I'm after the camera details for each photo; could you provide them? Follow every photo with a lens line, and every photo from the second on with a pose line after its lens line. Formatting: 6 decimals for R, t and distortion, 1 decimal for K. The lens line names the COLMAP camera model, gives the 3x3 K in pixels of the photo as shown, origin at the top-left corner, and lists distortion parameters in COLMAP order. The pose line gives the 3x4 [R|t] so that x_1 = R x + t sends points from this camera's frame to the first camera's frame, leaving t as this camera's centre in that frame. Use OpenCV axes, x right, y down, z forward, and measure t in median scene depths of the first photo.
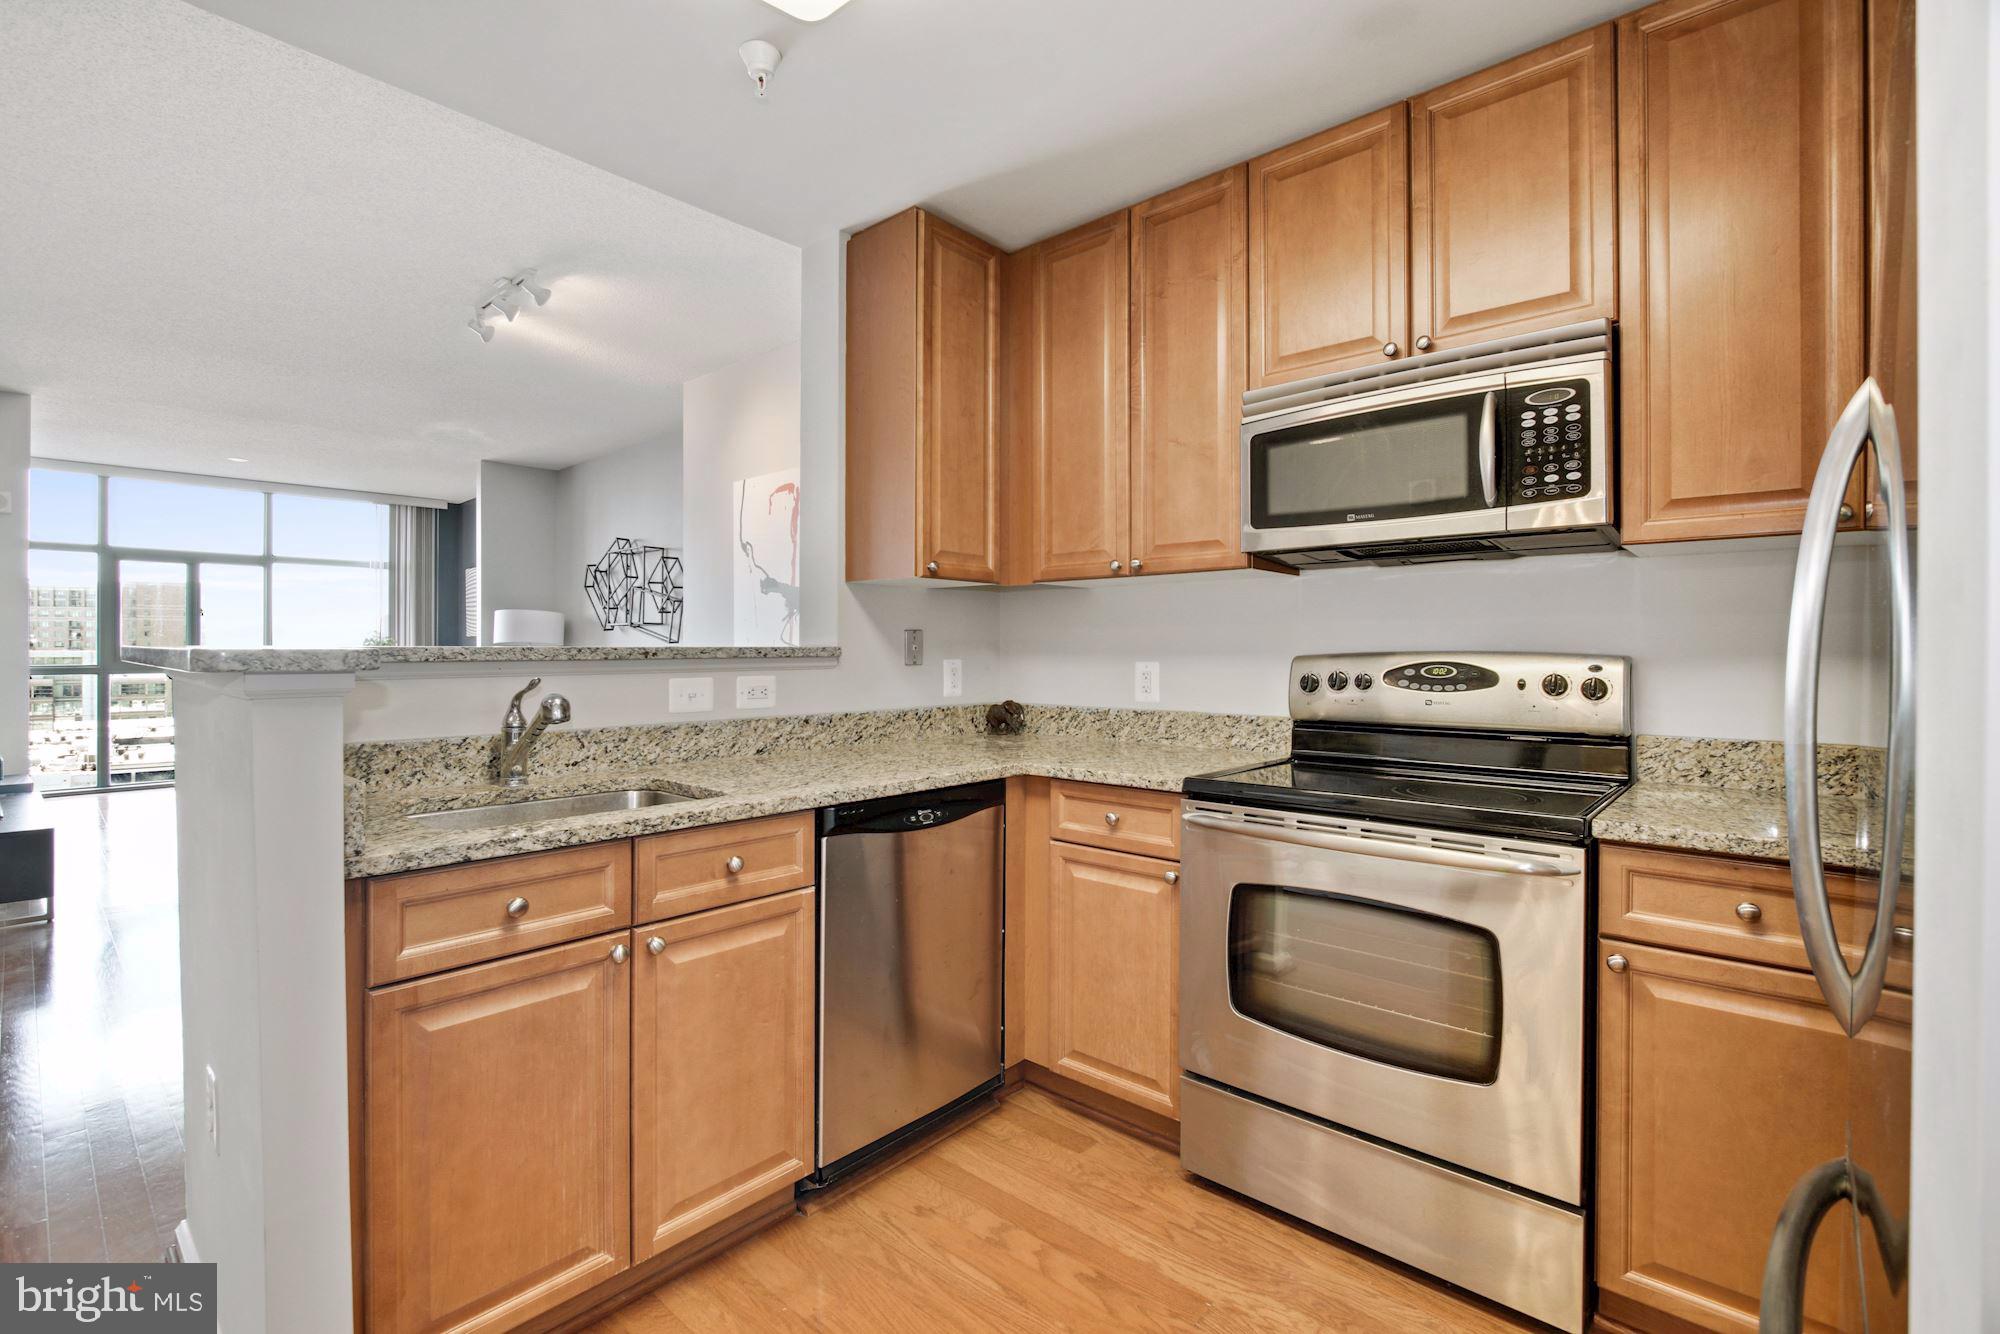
lens RADIAL K [[897.6, 0, 1002.9], [0, 897.6, 671.0], [0, 0, 1]] dist [-0.011372, 0.000888]
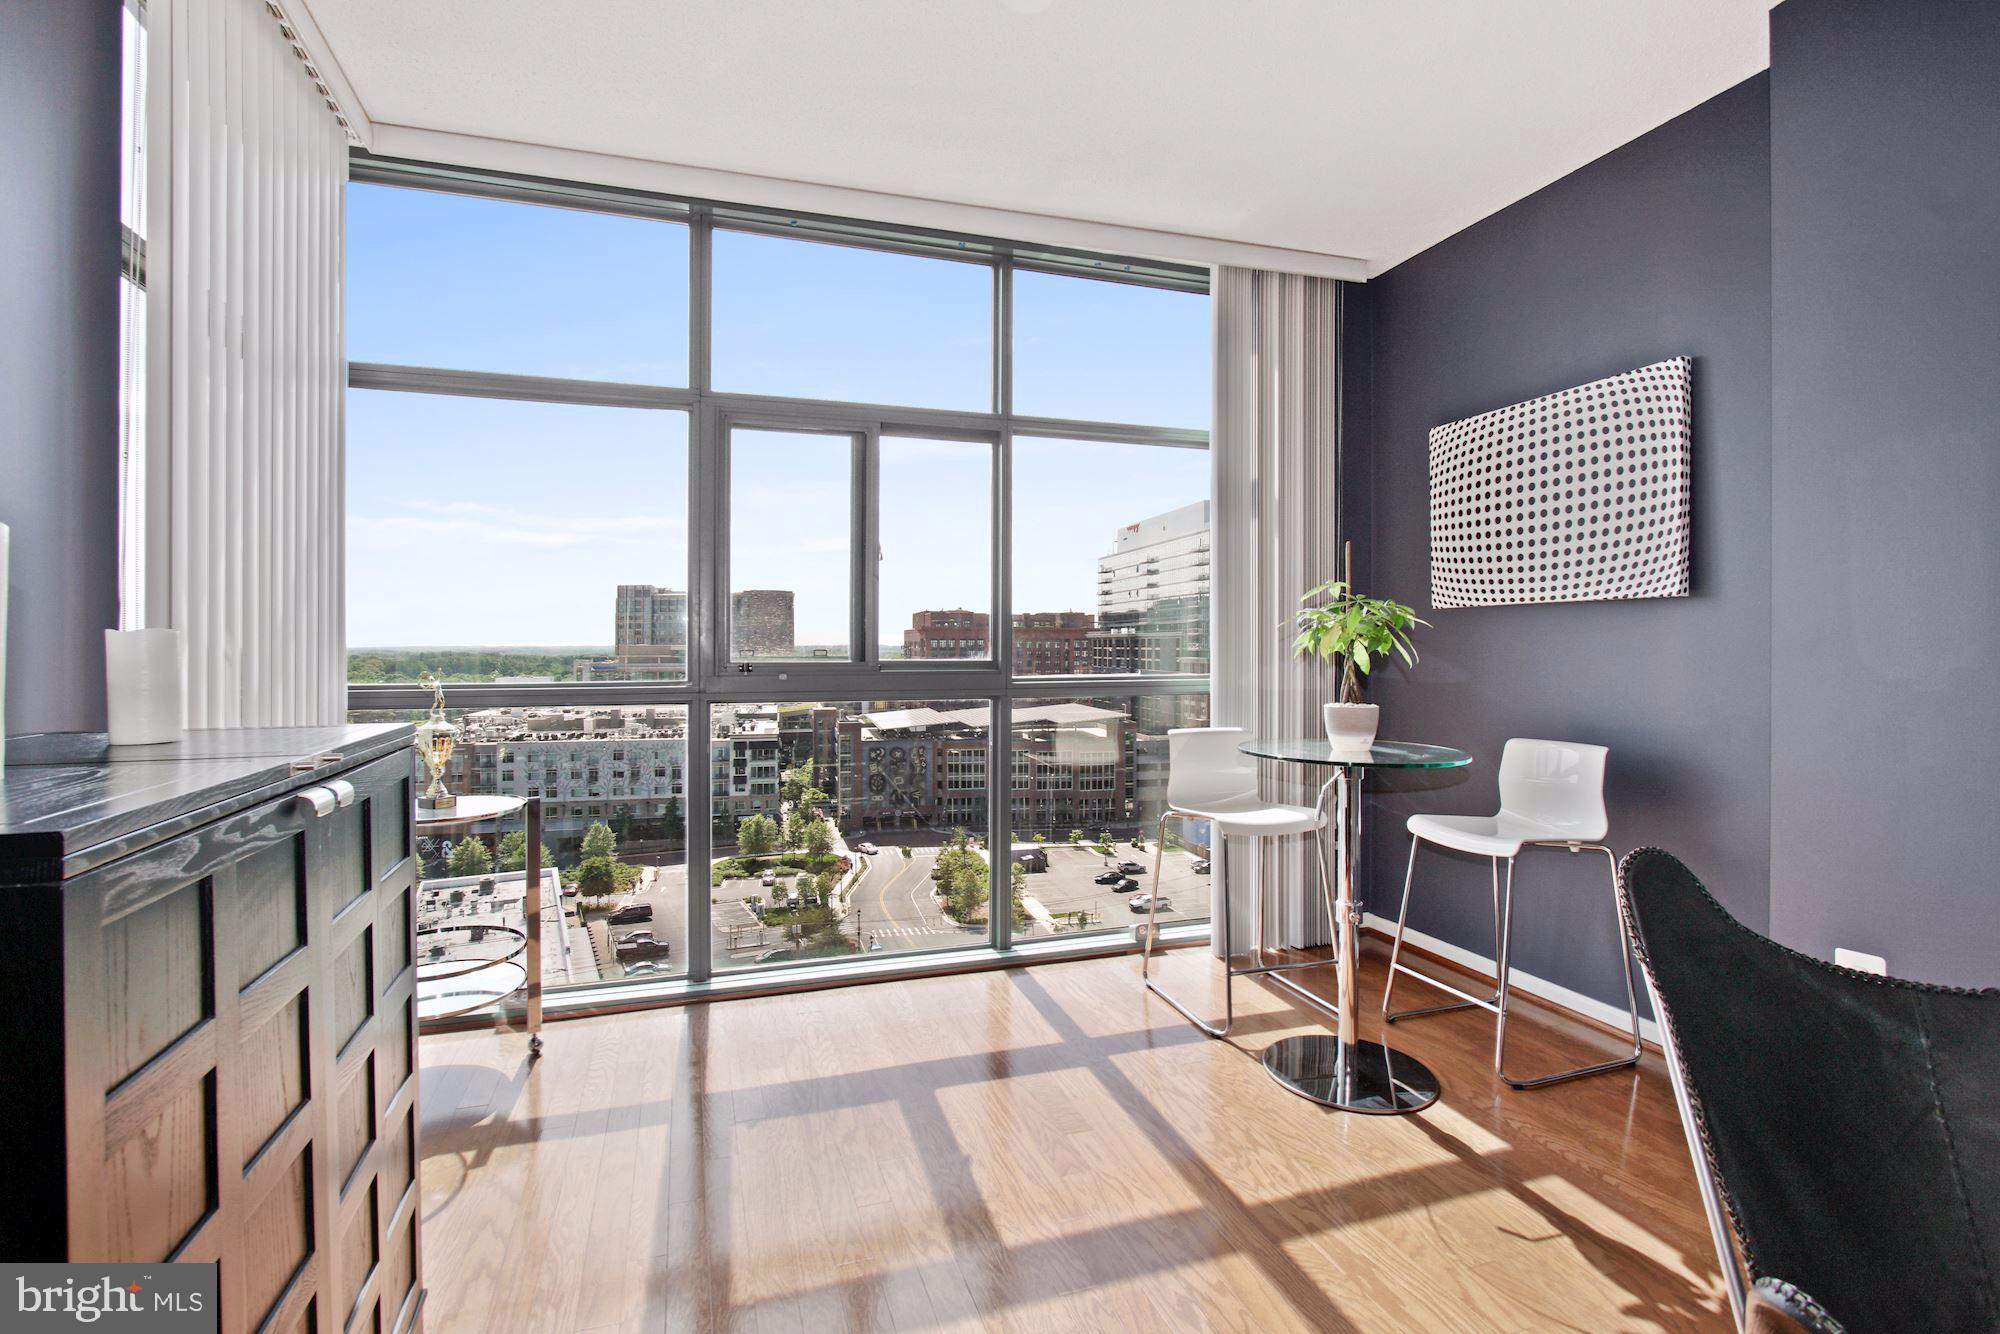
lens RADIAL K [[897.6, 0, 984.4], [0, 897.6, 648.7], [0, 0, 1]] dist [-0.011372, 0.000888]
pose [[0.868560, 0.000334, -0.495585, -0.627959], [-0.008893, 0.999849, -0.014910, -0.016855], [0.495505, 0.017358, 0.868432, 0.641054]]
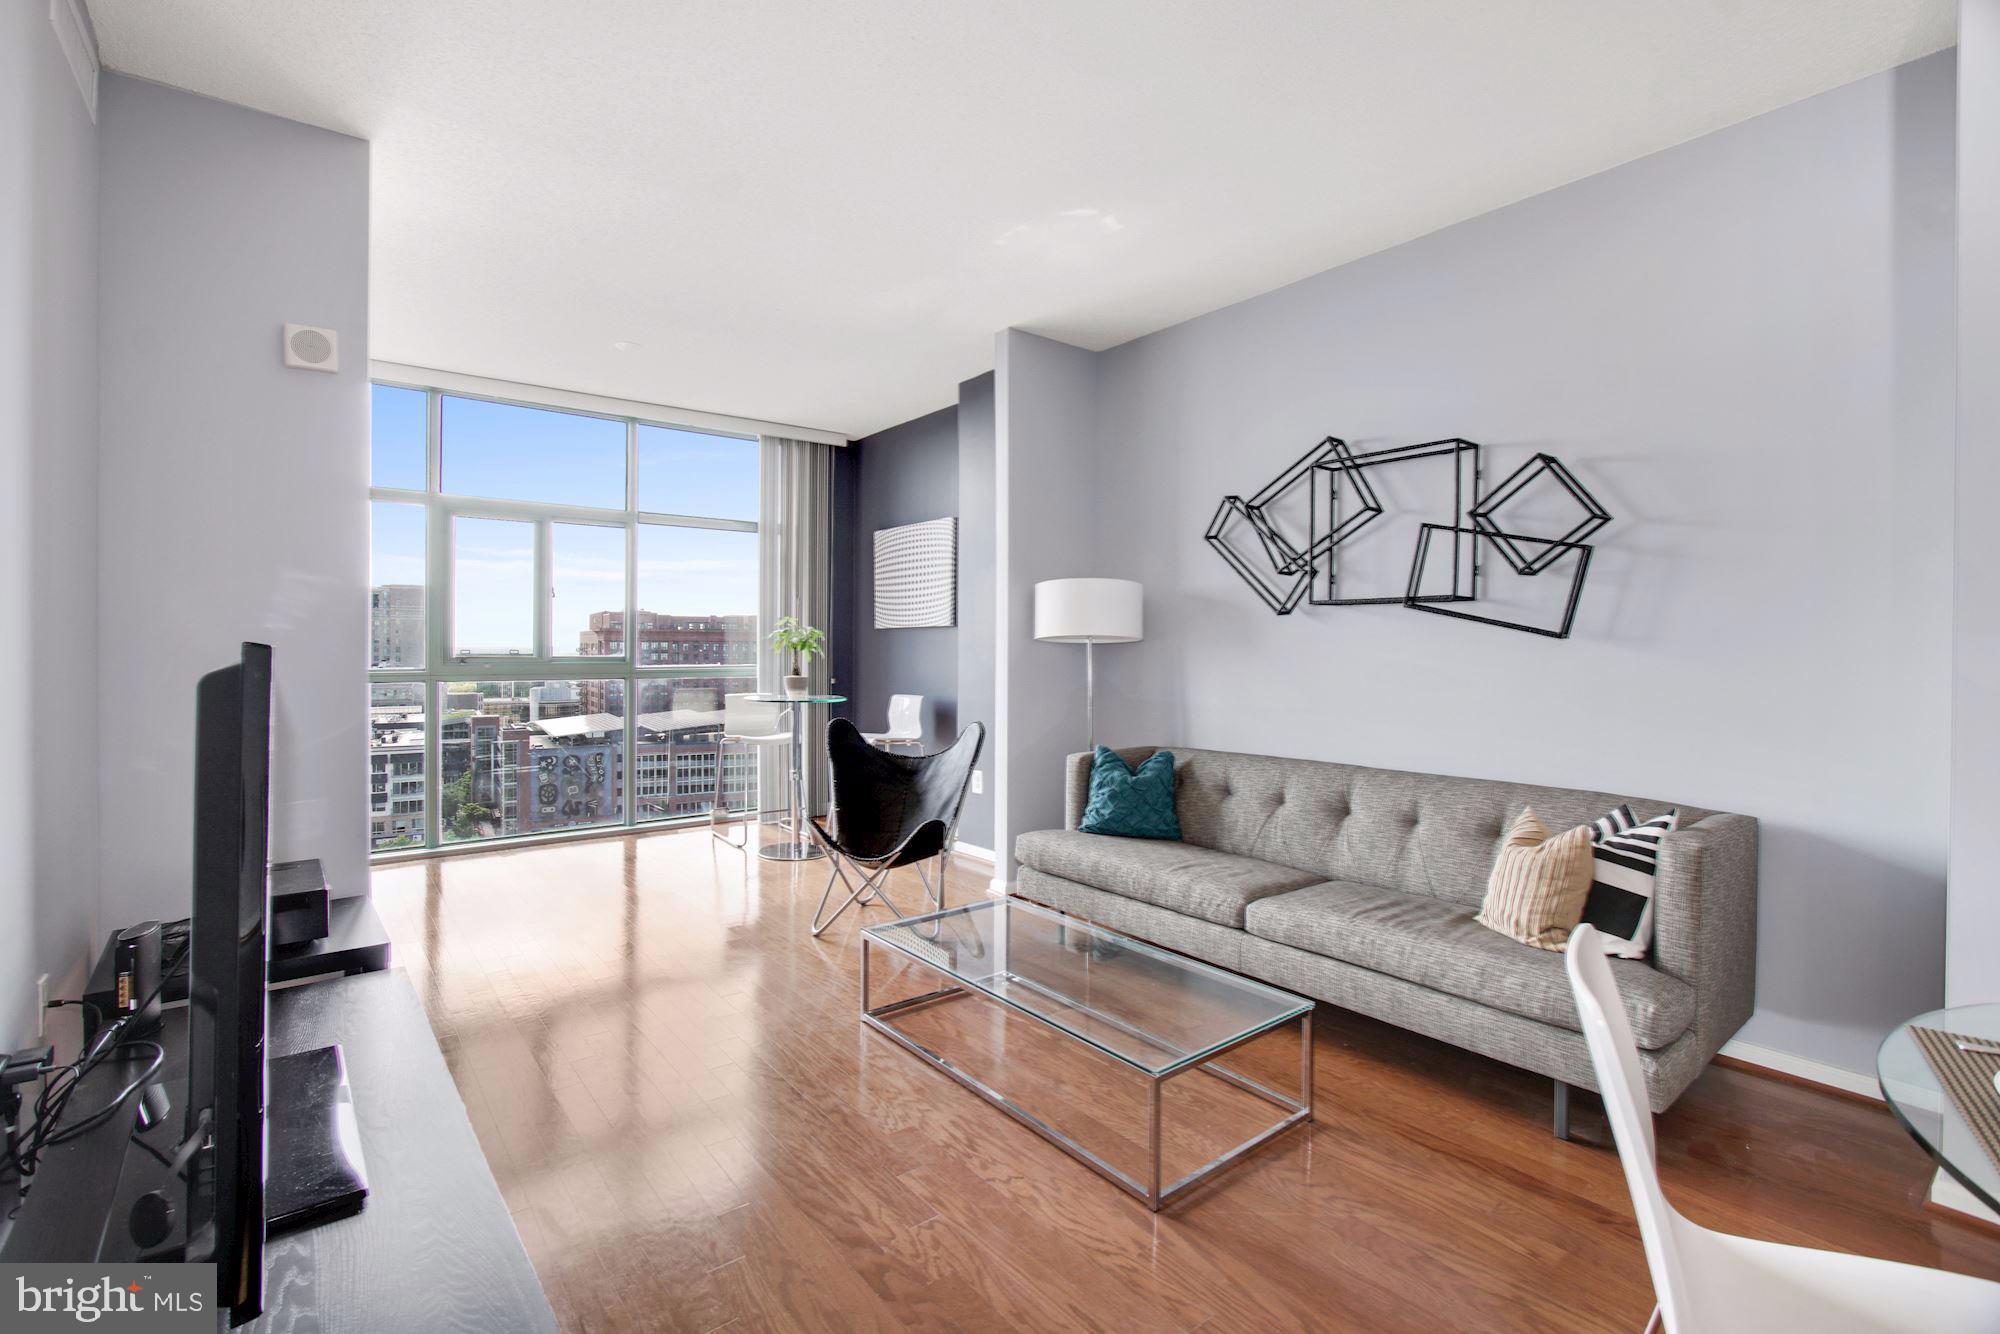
lens RADIAL K [[897.6, 0, 980.1], [0, 897.6, 657.6], [0, 0, 1]] dist [-0.011372, 0.000888]
pose [[0.982390, 0.004435, -0.186788, -0.425508], [-0.006595, 0.999918, -0.010945, -0.010996], [0.186724, 0.011984, 0.982339, 0.366449]]
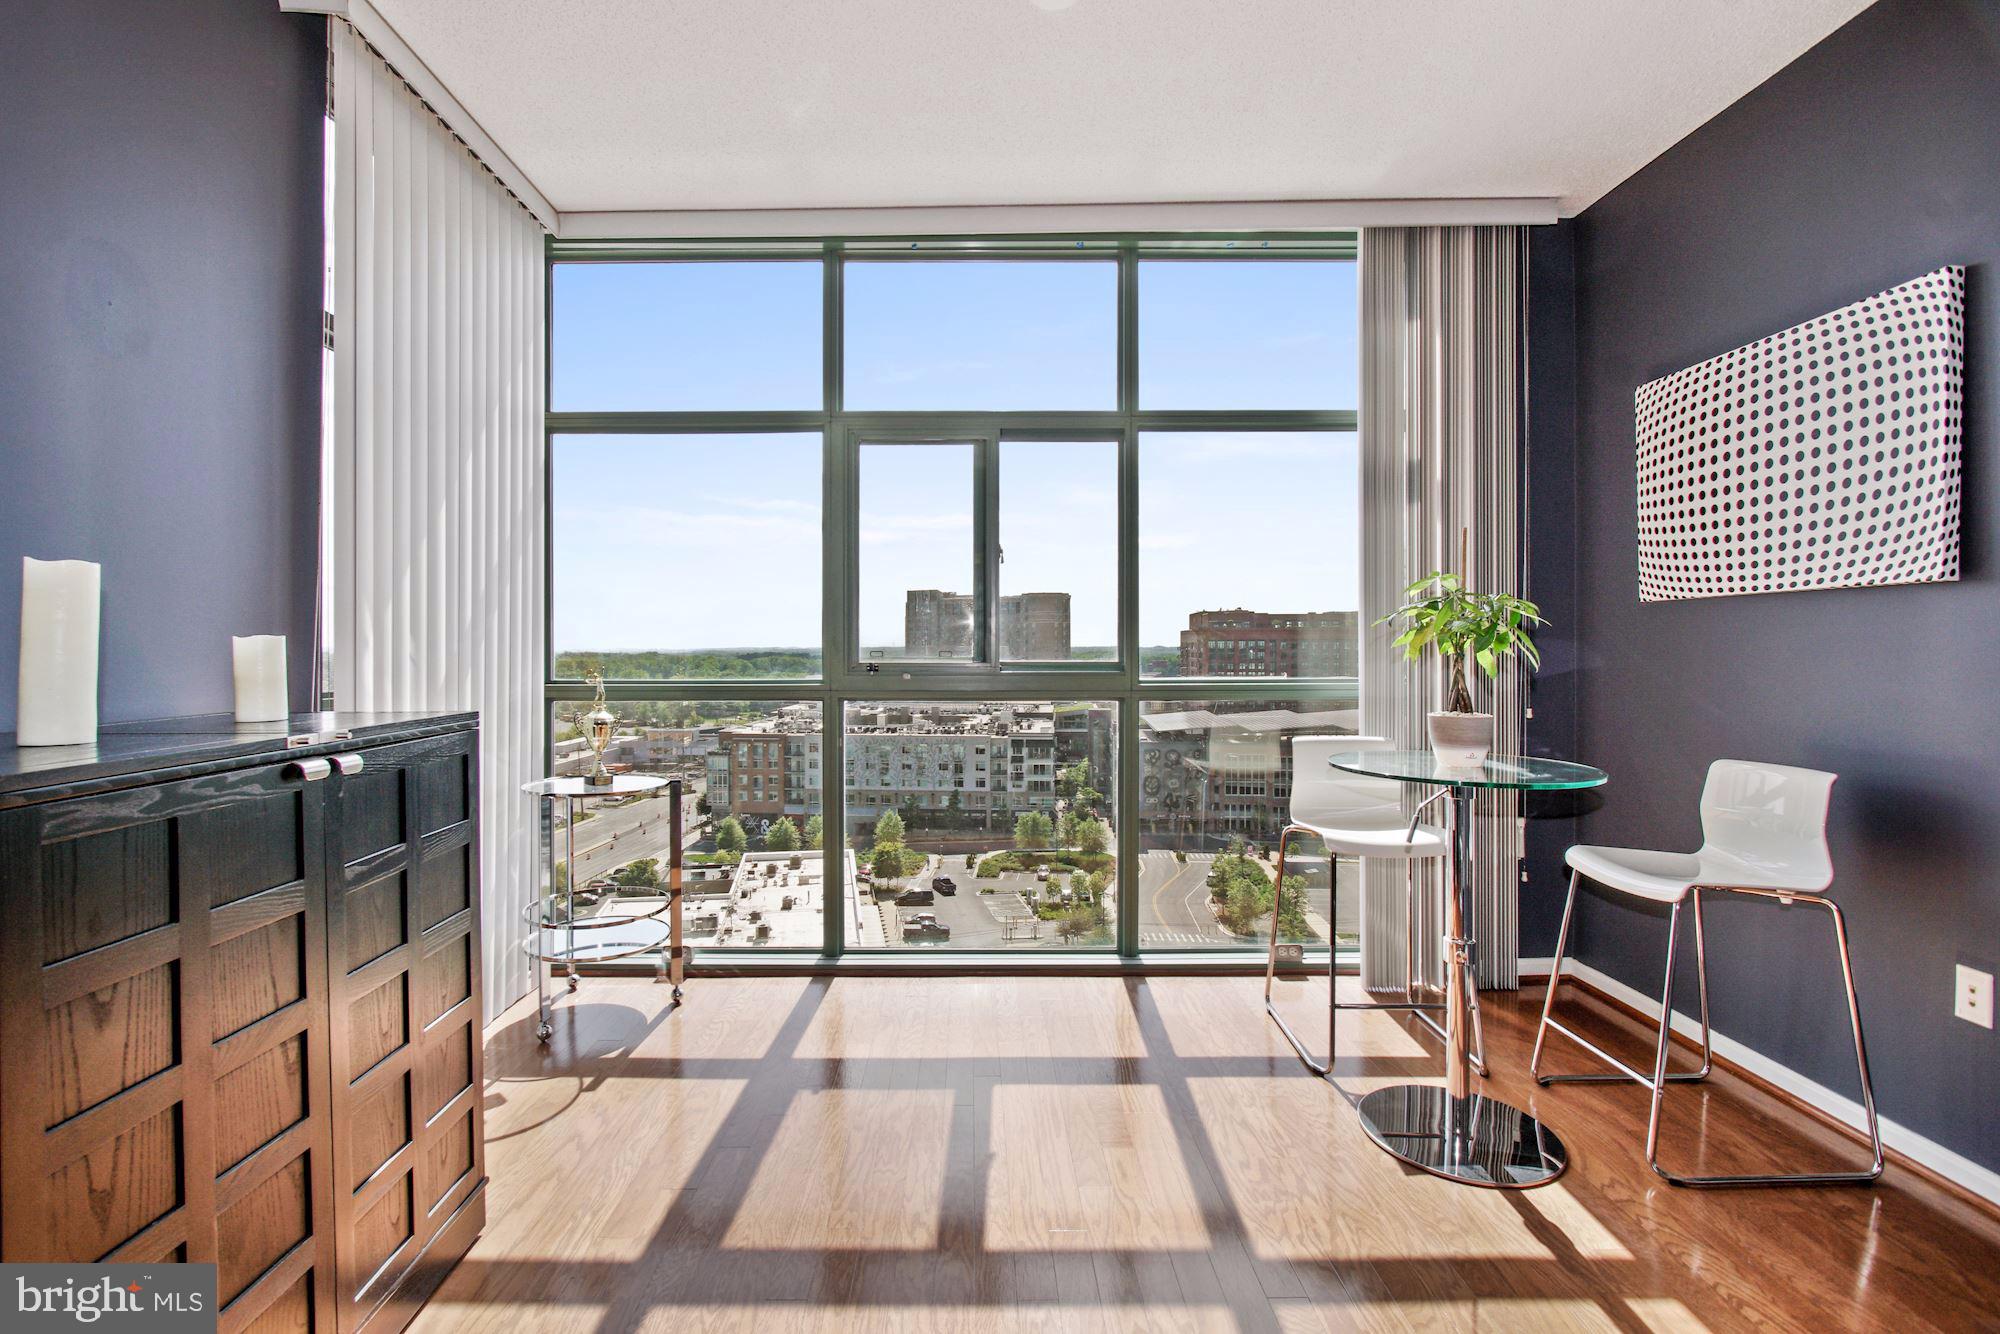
lens RADIAL K [[897.6, 0, 985.7], [0, 897.6, 647.0], [0, 0, 1]] dist [-0.011372, 0.000888]
pose [[0.678041, -0.002421, -0.735020, -0.571693], [-0.012208, 0.999820, -0.014555, -0.017658], [0.734923, 0.018843, 0.677889, 0.682272]]
